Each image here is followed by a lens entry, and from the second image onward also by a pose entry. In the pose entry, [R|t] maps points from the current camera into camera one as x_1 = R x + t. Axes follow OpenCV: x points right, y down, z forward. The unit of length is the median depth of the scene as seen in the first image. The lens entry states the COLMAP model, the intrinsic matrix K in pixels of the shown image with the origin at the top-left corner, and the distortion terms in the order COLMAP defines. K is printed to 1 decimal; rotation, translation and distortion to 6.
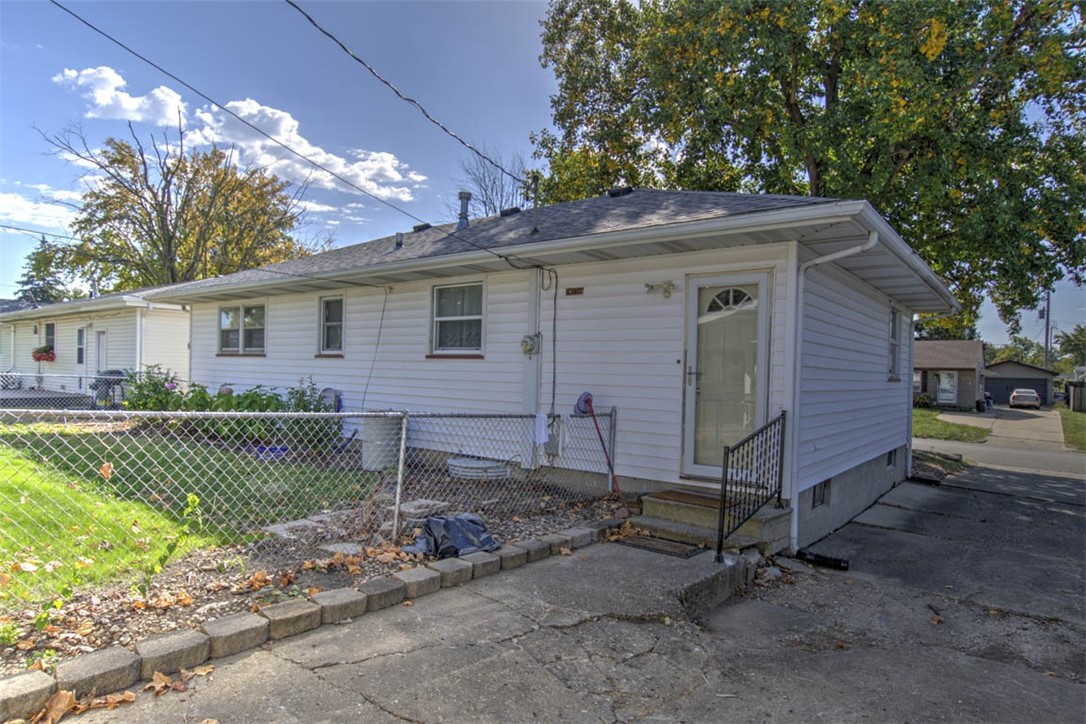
lens RADIAL K [[649.0, 0, 543.0], [0, 649.0, 362.0], [0, 0, 1]] dist [-0.000090, 0.000082]
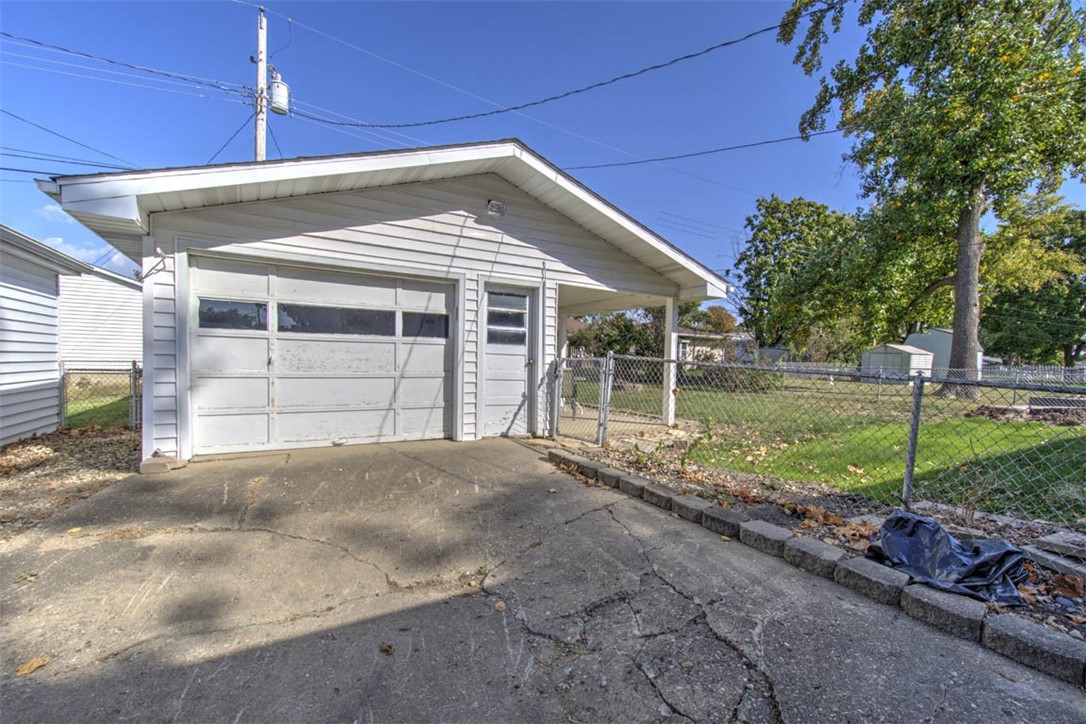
lens RADIAL K [[458.9, 0, 535.6], [0, 458.9, 373.8], [0, 0, 1]] dist [0.002237, -0.000143]
pose [[-0.392240, -0.008435, -0.919824, 0.722586], [-0.016713, 0.999858, -0.002042, 0.118468], [0.919711, 0.014572, -0.392325, 1.158565]]
